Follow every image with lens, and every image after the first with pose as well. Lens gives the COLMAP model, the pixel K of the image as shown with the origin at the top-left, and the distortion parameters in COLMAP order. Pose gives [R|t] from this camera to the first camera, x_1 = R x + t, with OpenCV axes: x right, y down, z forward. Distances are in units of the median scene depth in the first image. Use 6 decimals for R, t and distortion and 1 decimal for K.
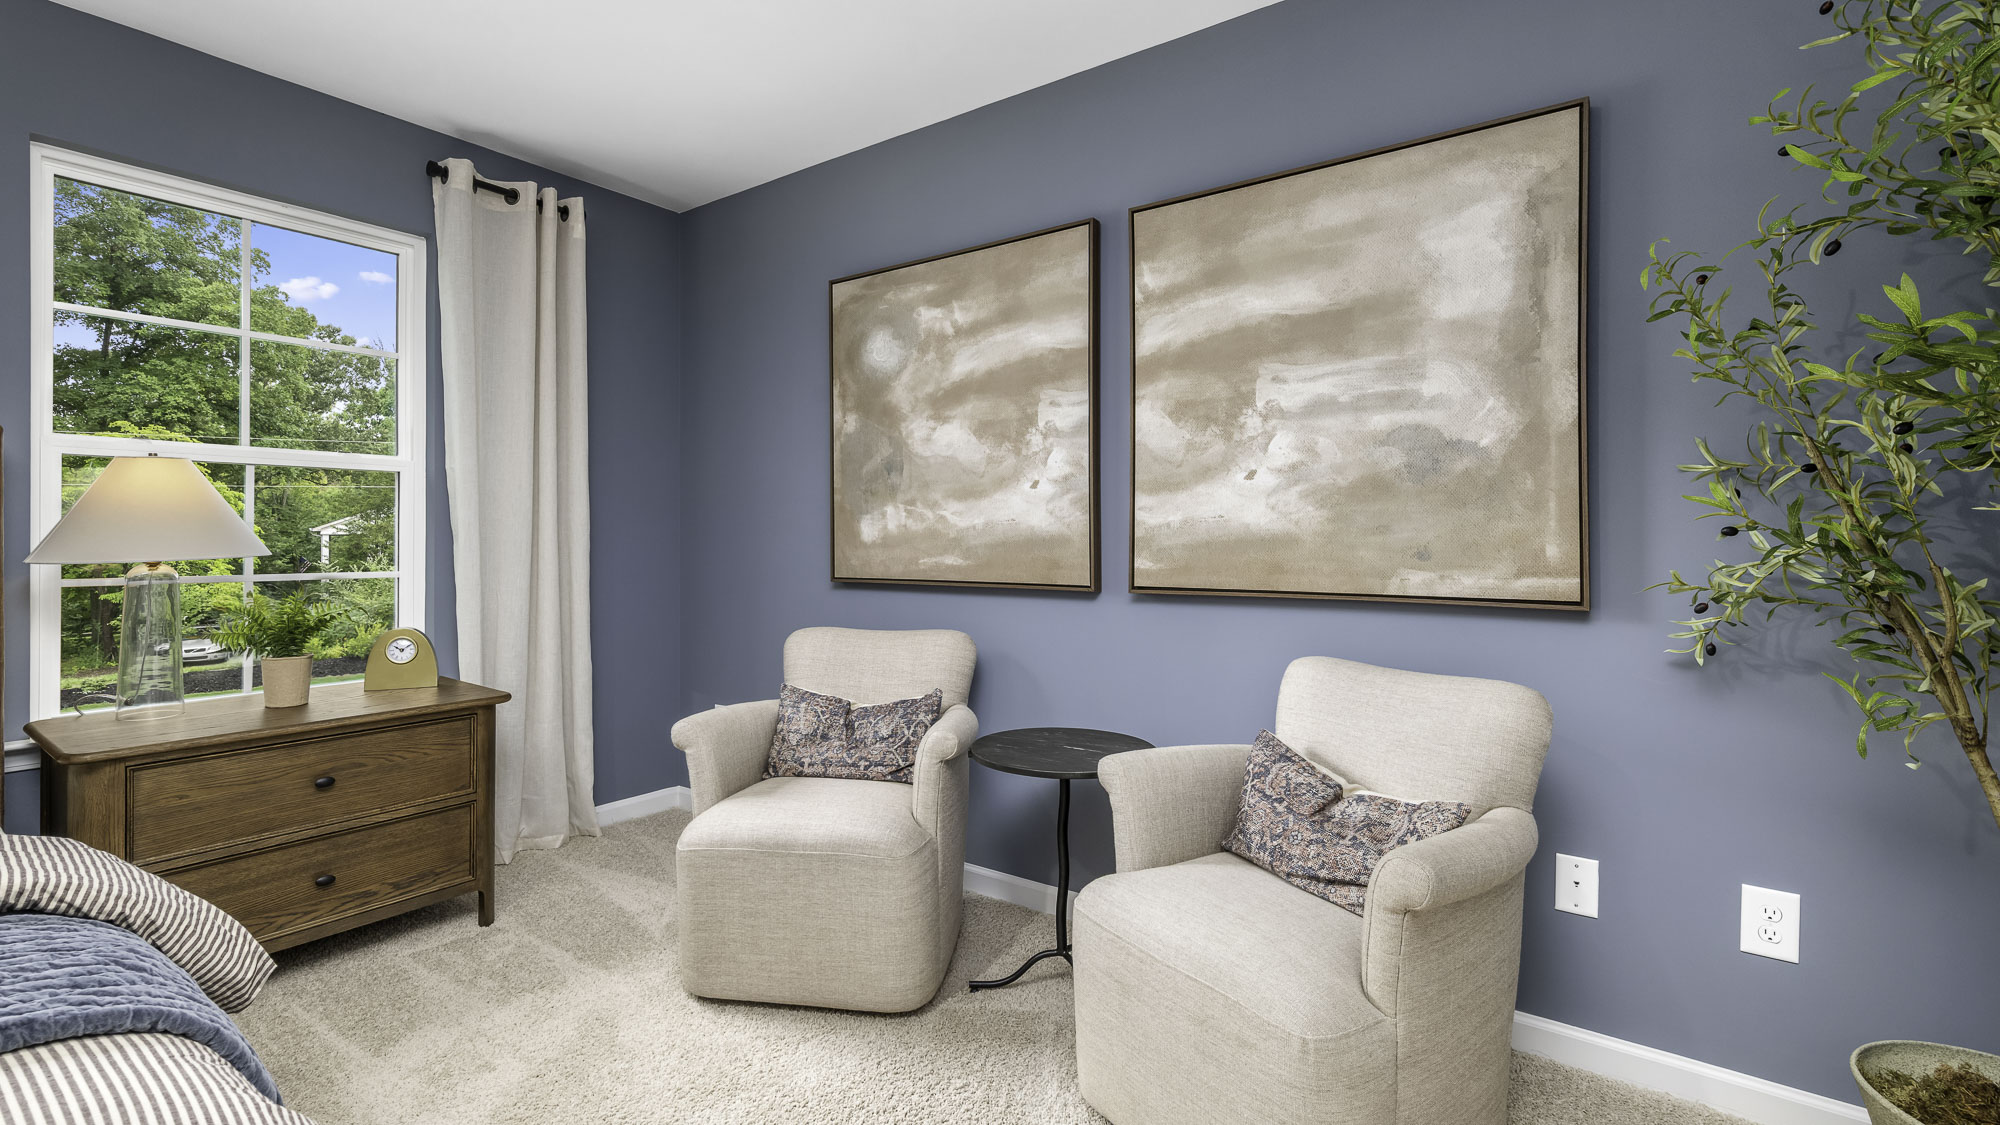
lens RADIAL K [[888.3, 0, 1001.3], [0, 888.3, 554.7], [0, 0, 1]] dist [-0.006184, -0.004463]
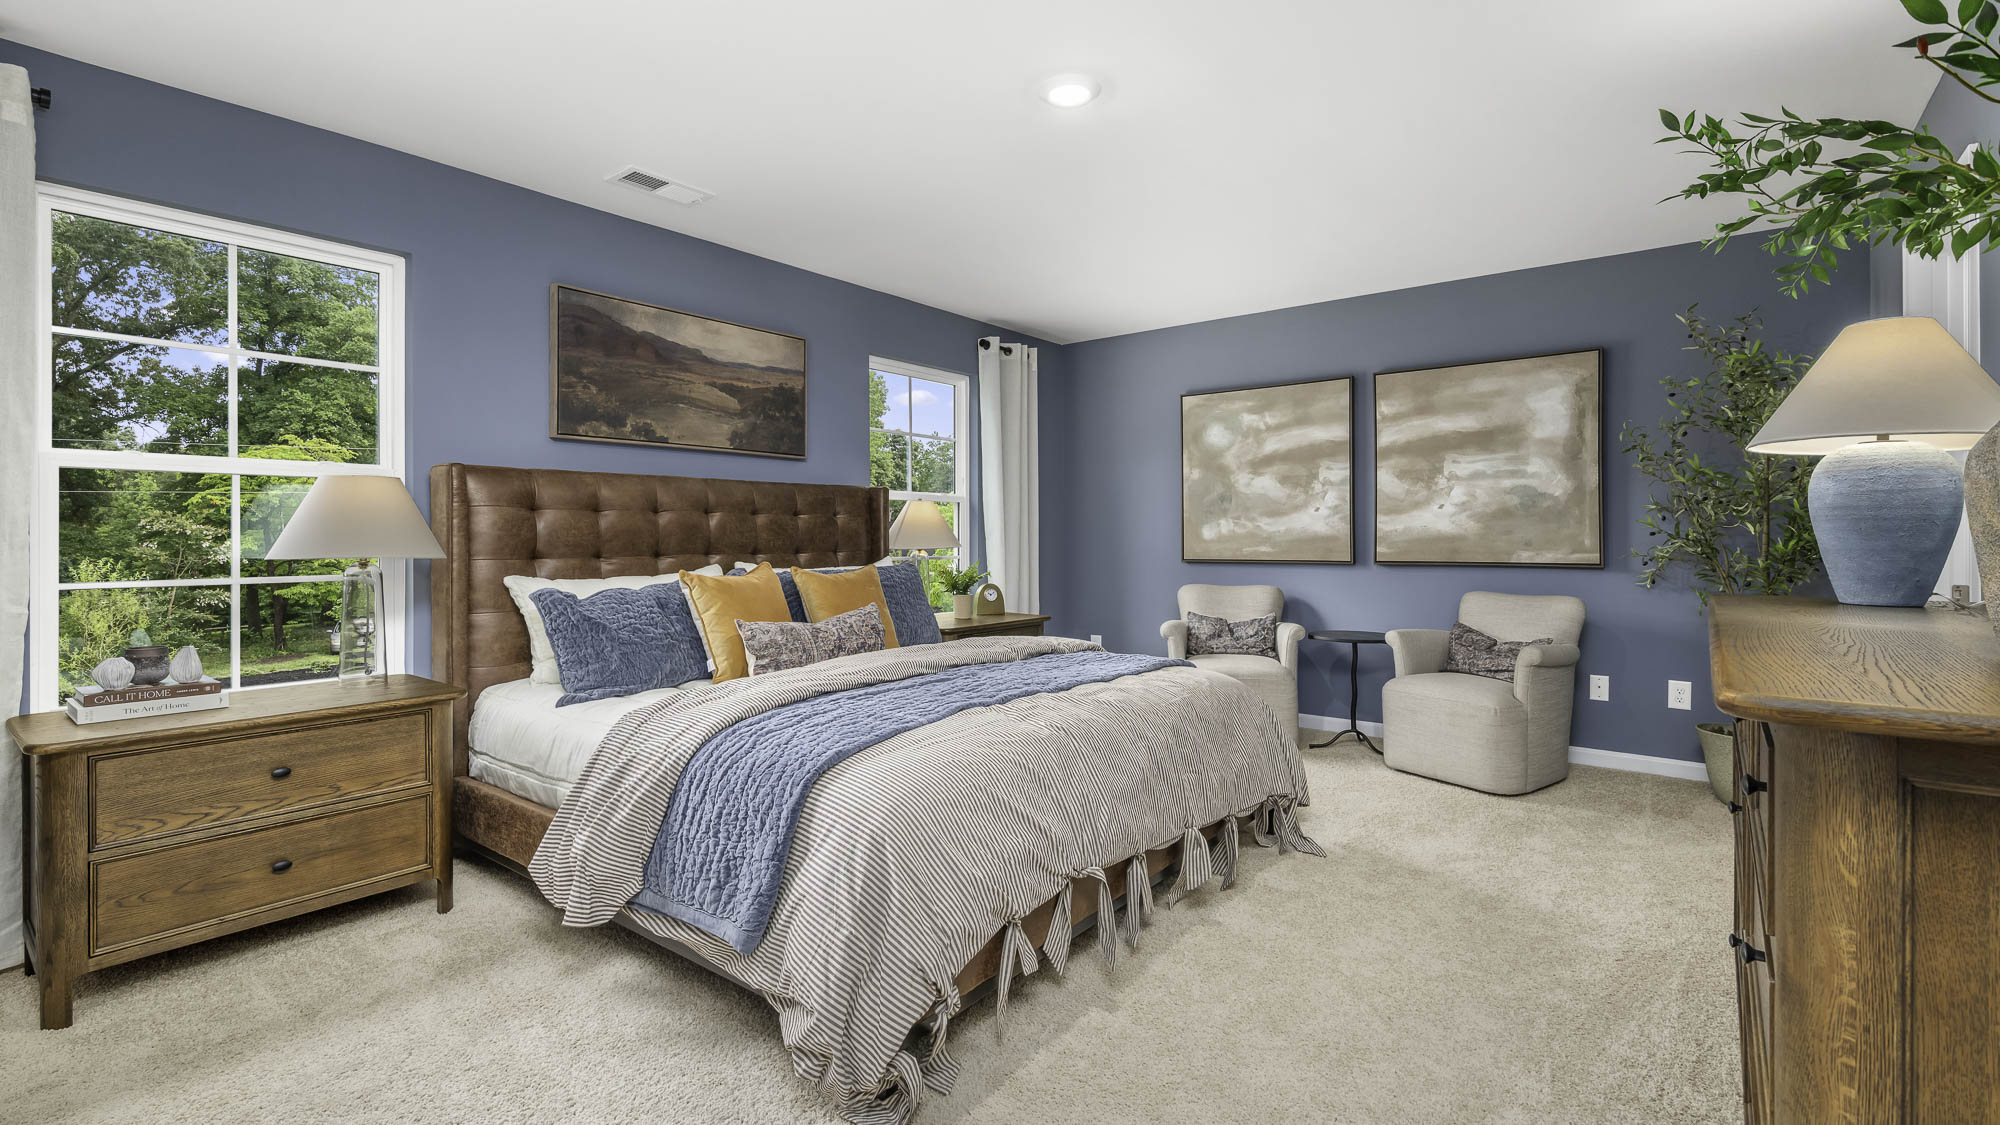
lens RADIAL K [[888.3, 0, 999.7], [0, 888.3, 551.3], [0, 0, 1]] dist [-0.006184, -0.004463]
pose [[0.998731, -0.002401, -0.050304, -0.603170], [0.002286, 0.999995, -0.002336, 0.016882], [0.050310, 0.002218, 0.998731, -1.052855]]
